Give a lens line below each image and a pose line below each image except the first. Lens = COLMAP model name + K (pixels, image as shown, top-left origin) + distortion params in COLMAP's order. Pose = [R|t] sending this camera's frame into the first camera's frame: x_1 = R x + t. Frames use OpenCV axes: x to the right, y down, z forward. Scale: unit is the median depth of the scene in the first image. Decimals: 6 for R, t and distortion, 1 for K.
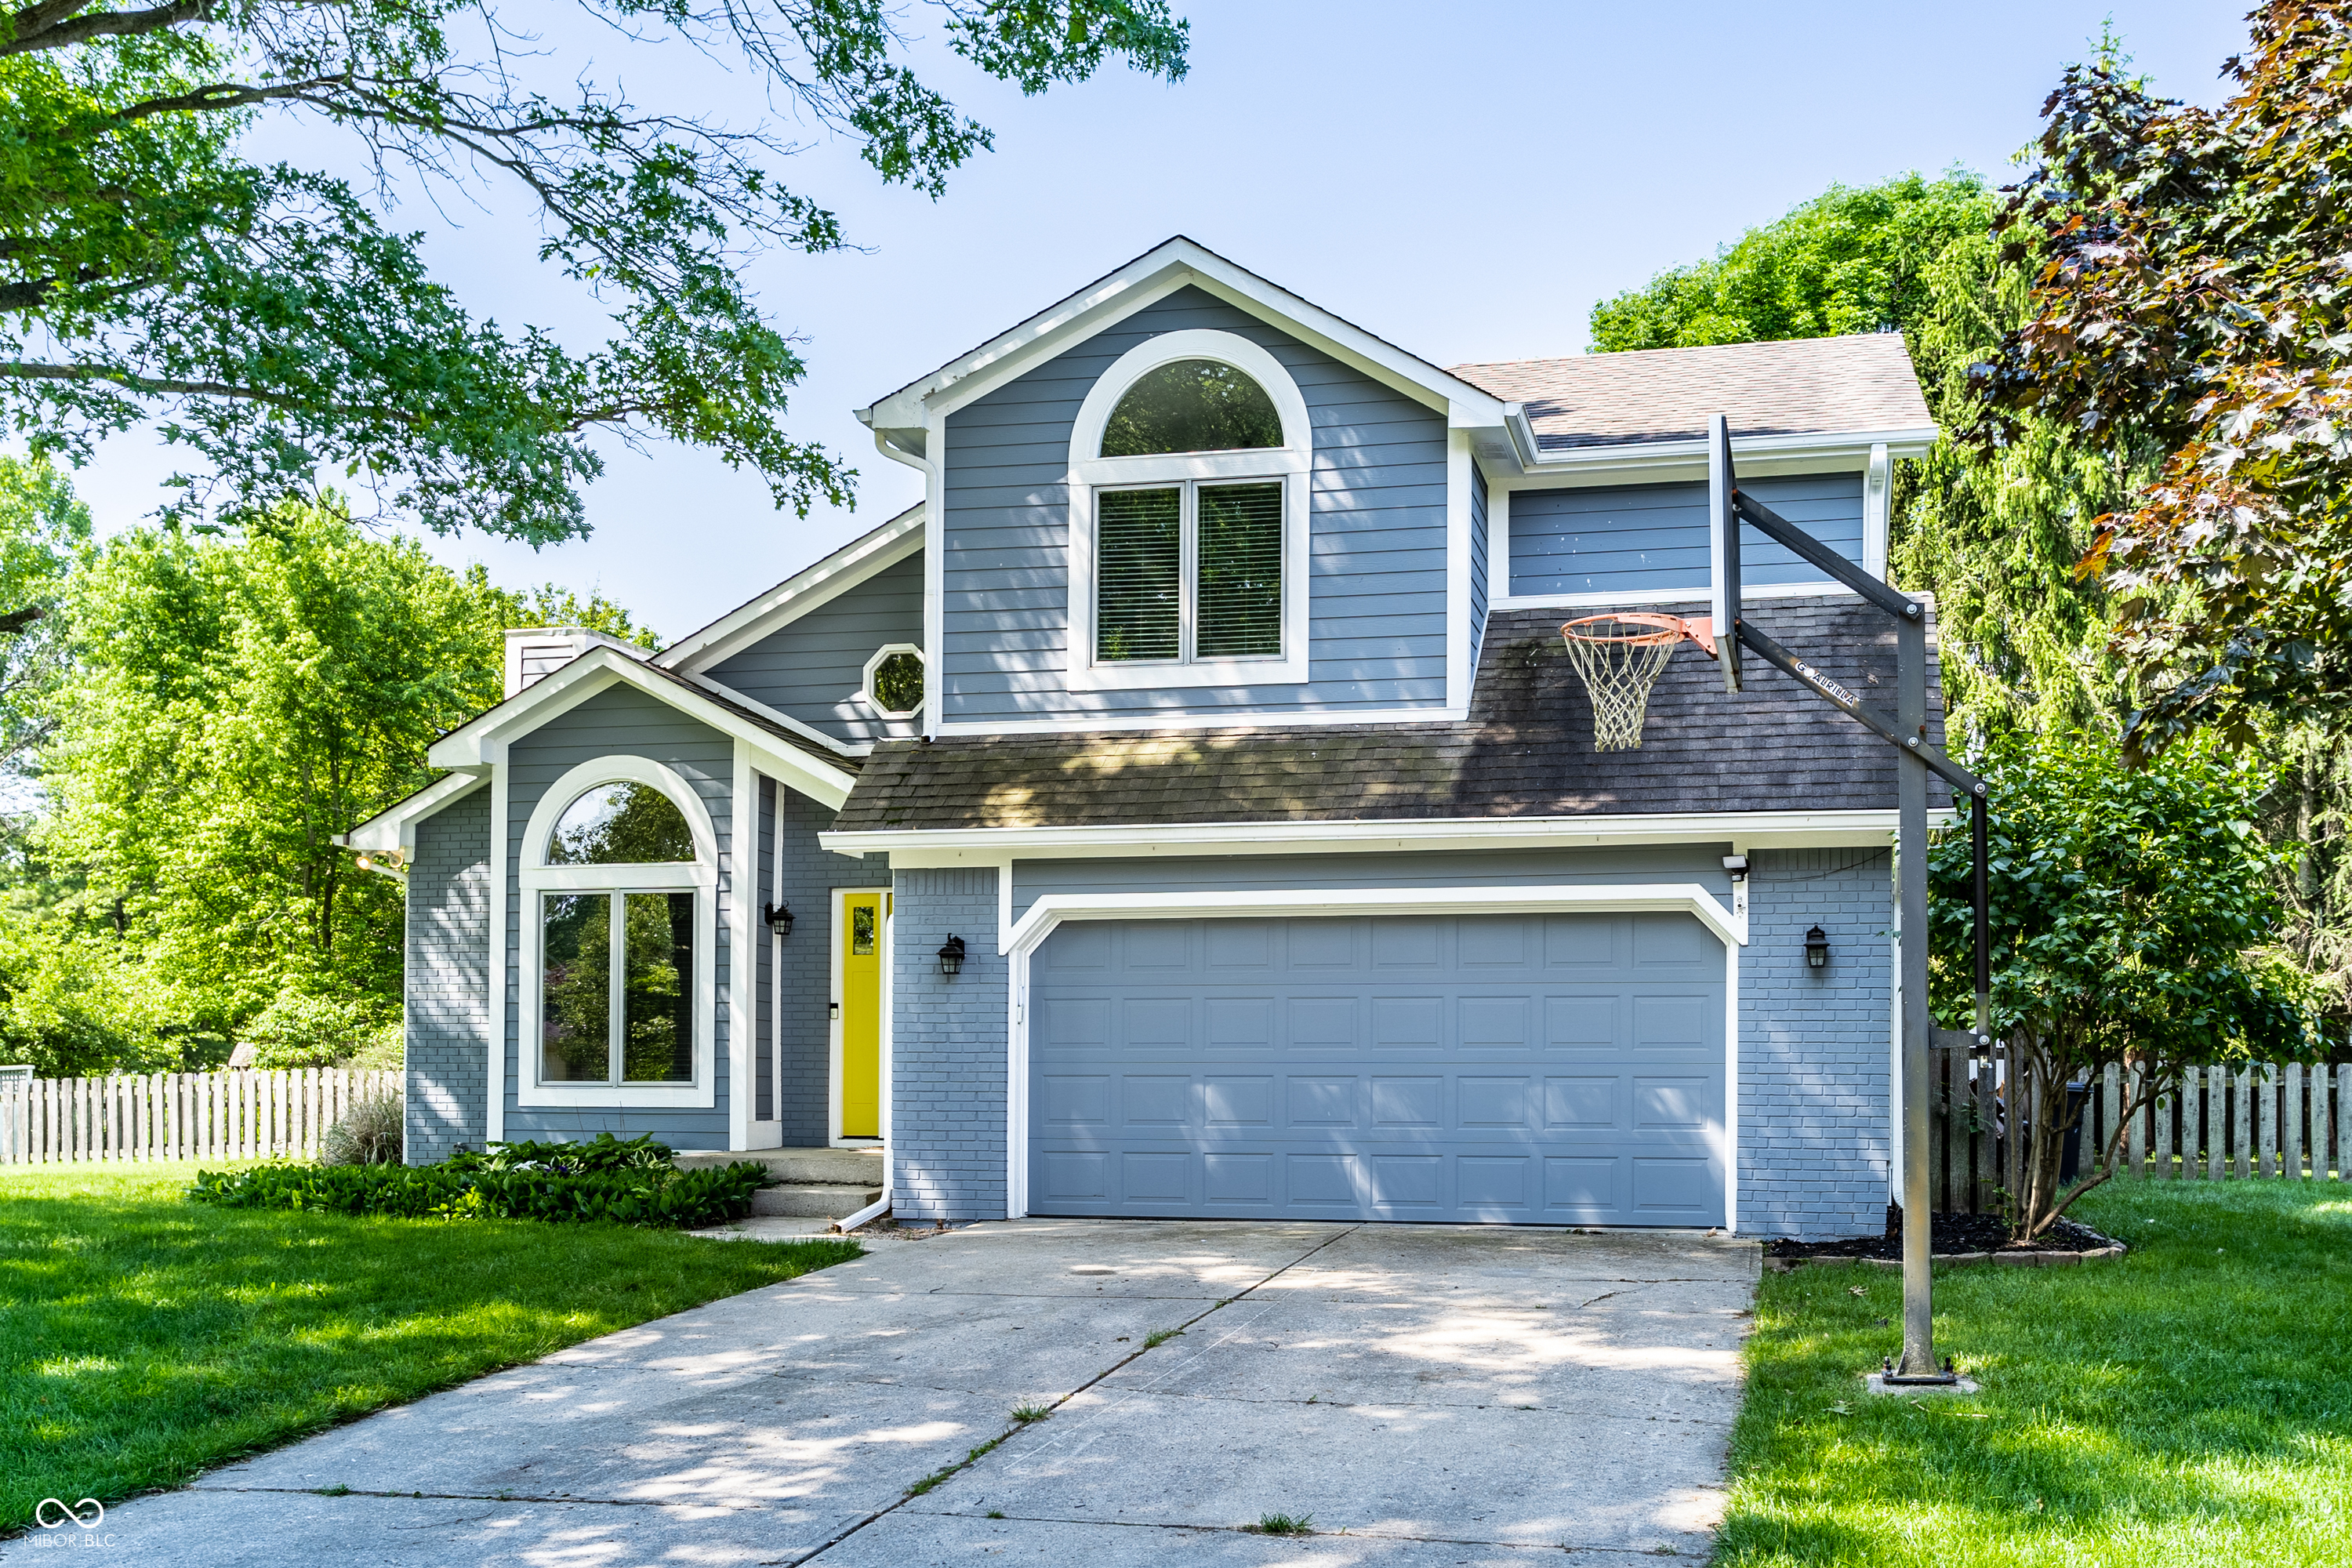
lens RADIAL K [[1630.1, 0, 1176.2], [0, 1630.1, 809.7], [0, 0, 1]] dist [0.002136, 0.001821]
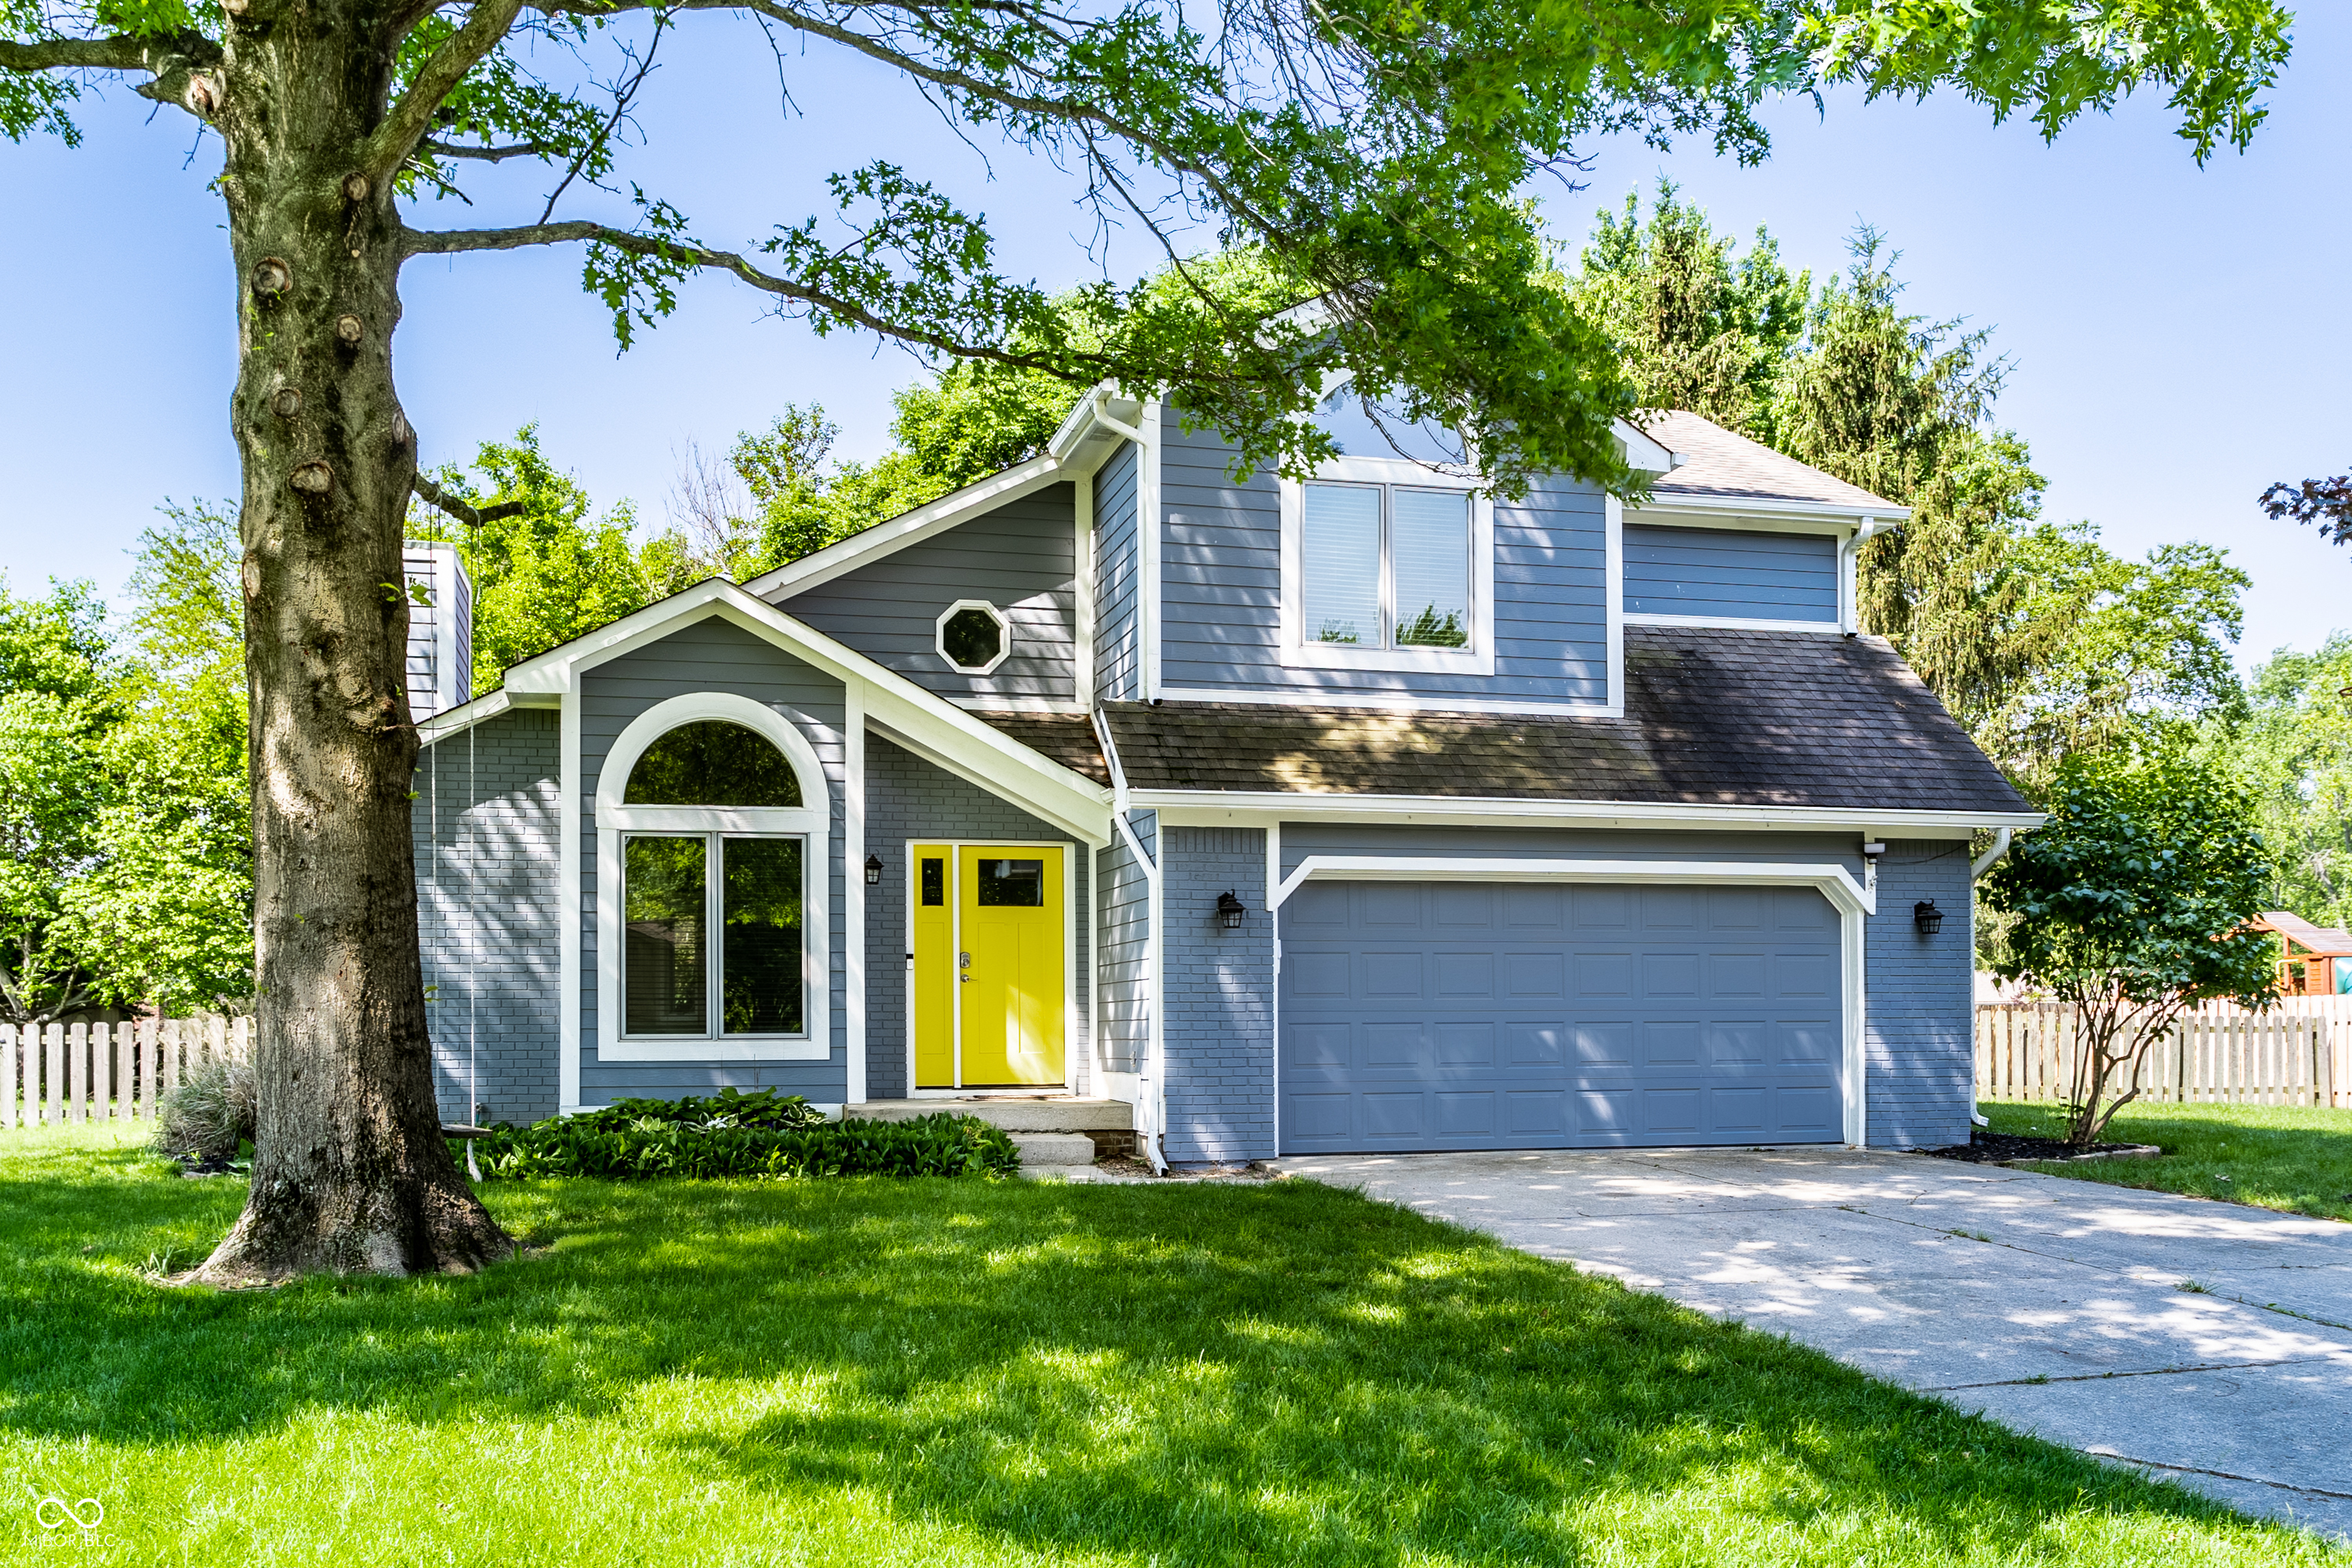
lens RADIAL K [[1554.3, 0, 1176.0], [0, 1554.3, 784.0], [0, 0, 1]] dist [-0.000892, -0.000939]
pose [[0.933895, 0.047136, 0.354428, -0.454941], [-0.049766, 0.998759, -0.001697, 0.009147], [-0.354068, -0.016053, 0.935082, 0.060778]]
